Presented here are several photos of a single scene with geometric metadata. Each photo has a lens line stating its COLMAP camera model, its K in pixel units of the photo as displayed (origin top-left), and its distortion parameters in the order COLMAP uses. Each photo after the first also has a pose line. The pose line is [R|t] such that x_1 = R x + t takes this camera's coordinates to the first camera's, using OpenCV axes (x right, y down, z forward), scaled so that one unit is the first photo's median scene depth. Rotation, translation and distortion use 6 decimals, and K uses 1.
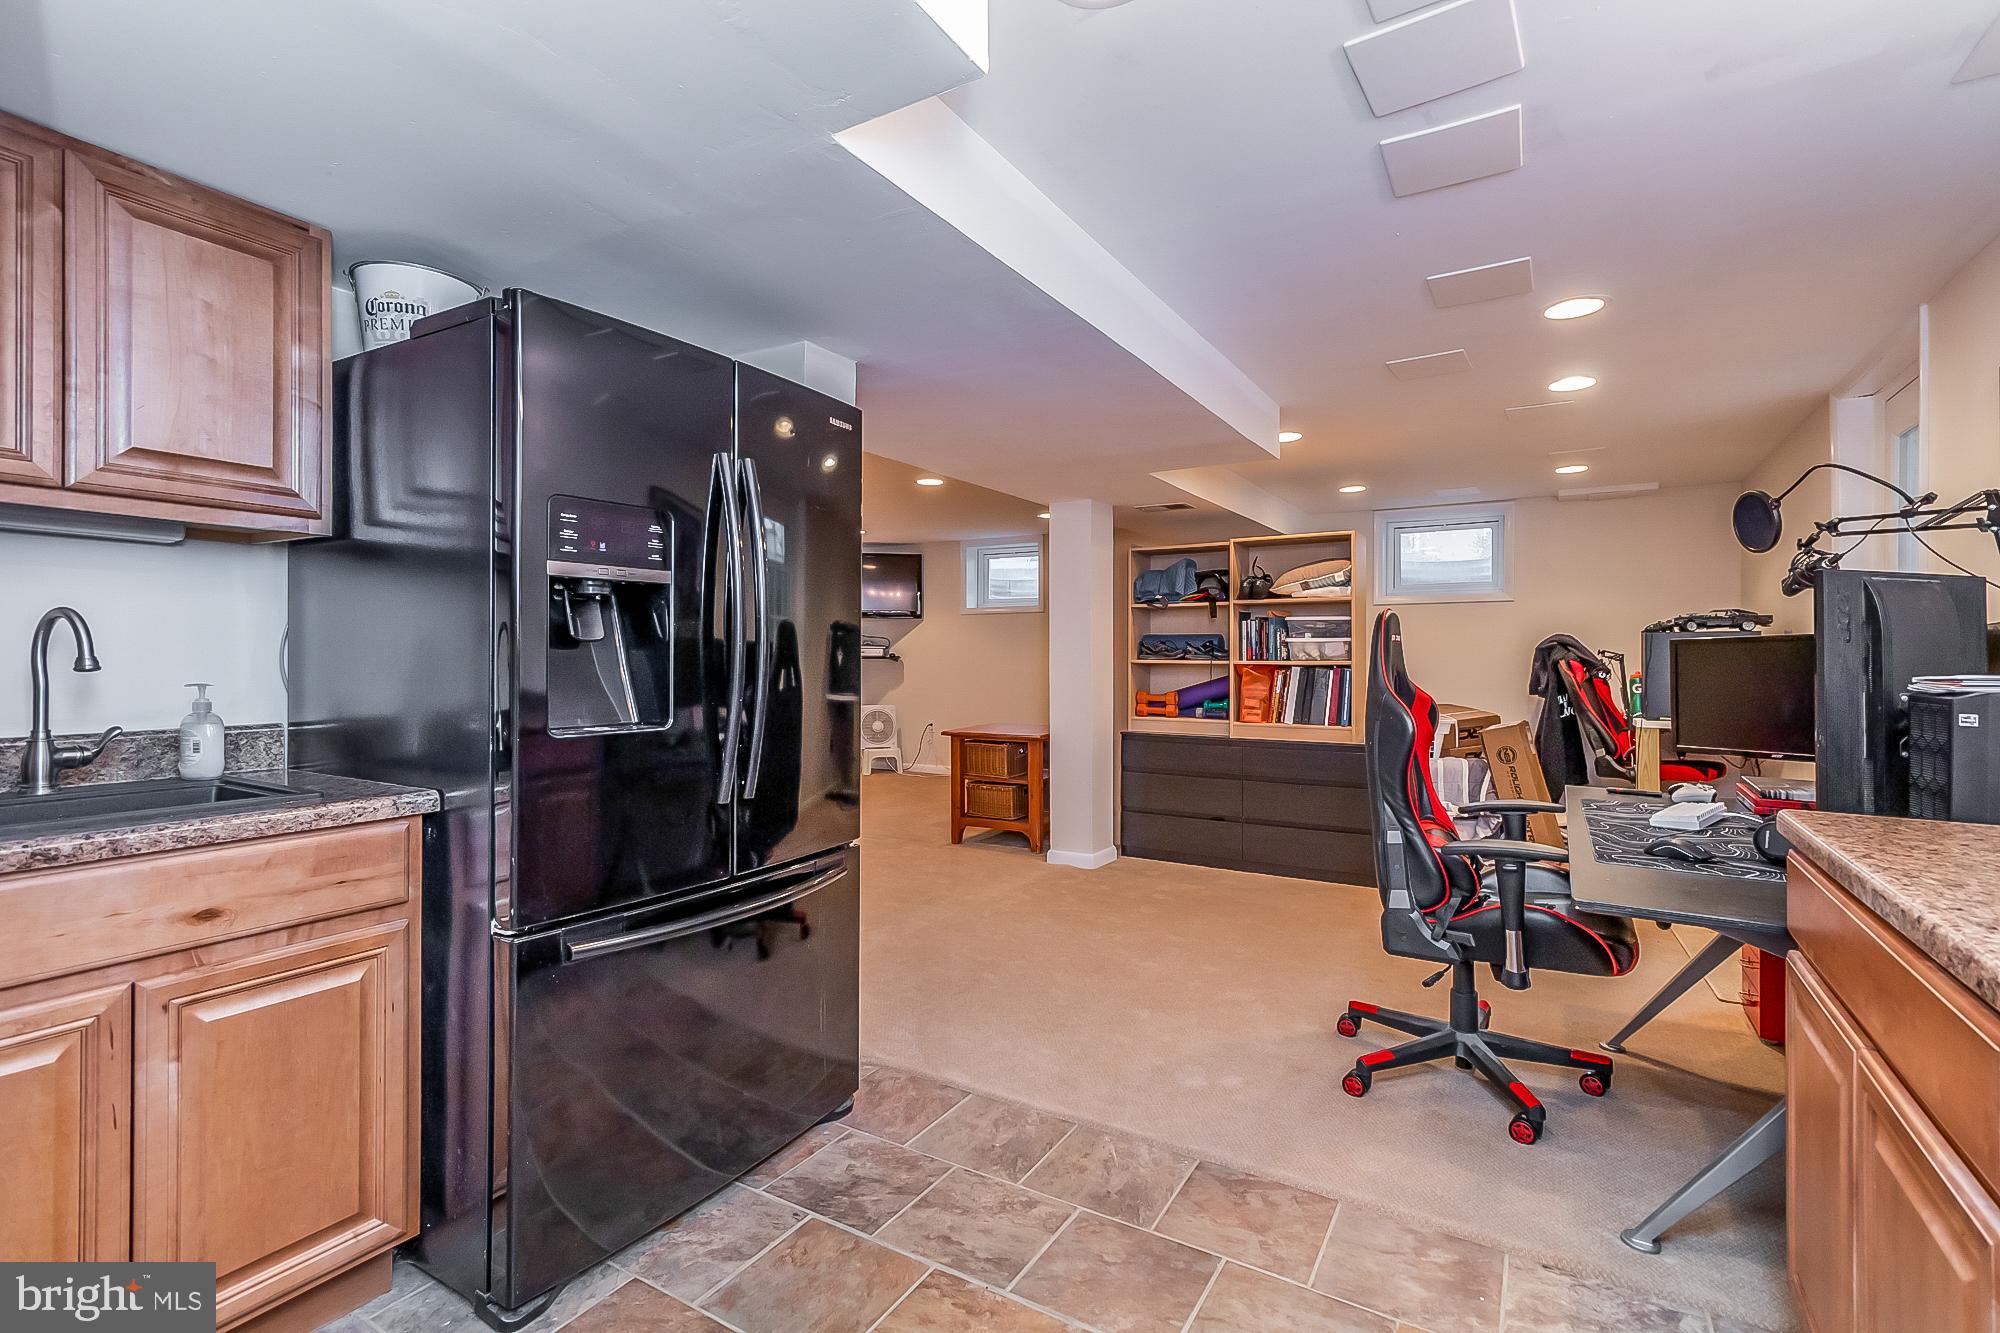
lens RADIAL K [[918.7, 0, 997.8], [0, 918.7, 643.6], [0, 0, 1]] dist [0.000660, 0.000233]
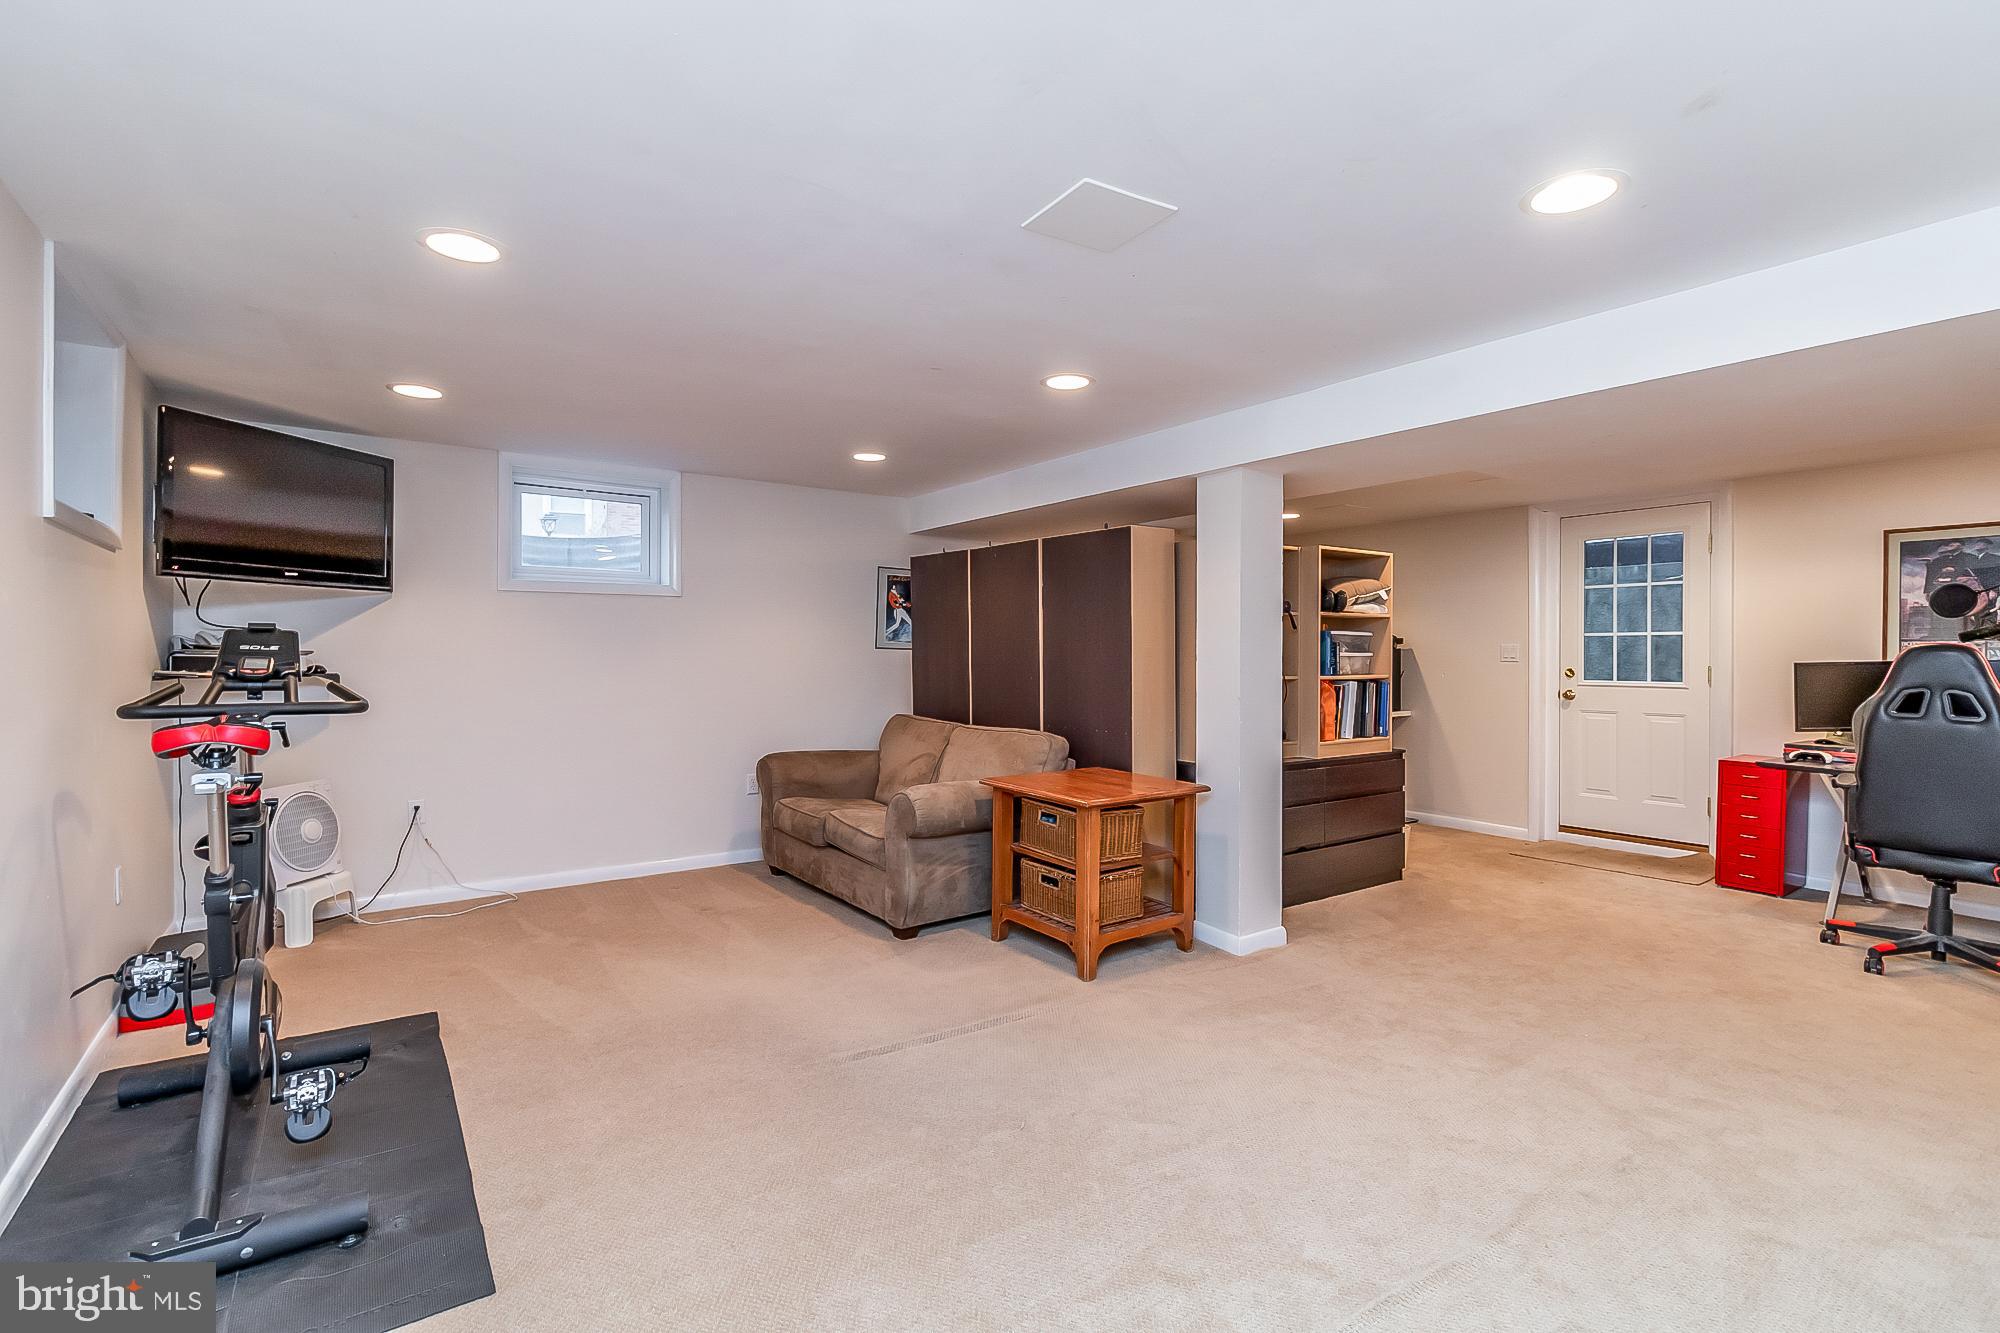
lens RADIAL K [[918.7, 0, 997.8], [0, 918.7, 643.6], [0, 0, 1]] dist [0.000660, 0.000233]
pose [[0.366841, 0.027668, 0.929872, -0.732371], [-0.014371, 0.999607, -0.024073, 0.012541], [-0.930173, -0.004533, 0.367095, 0.937847]]
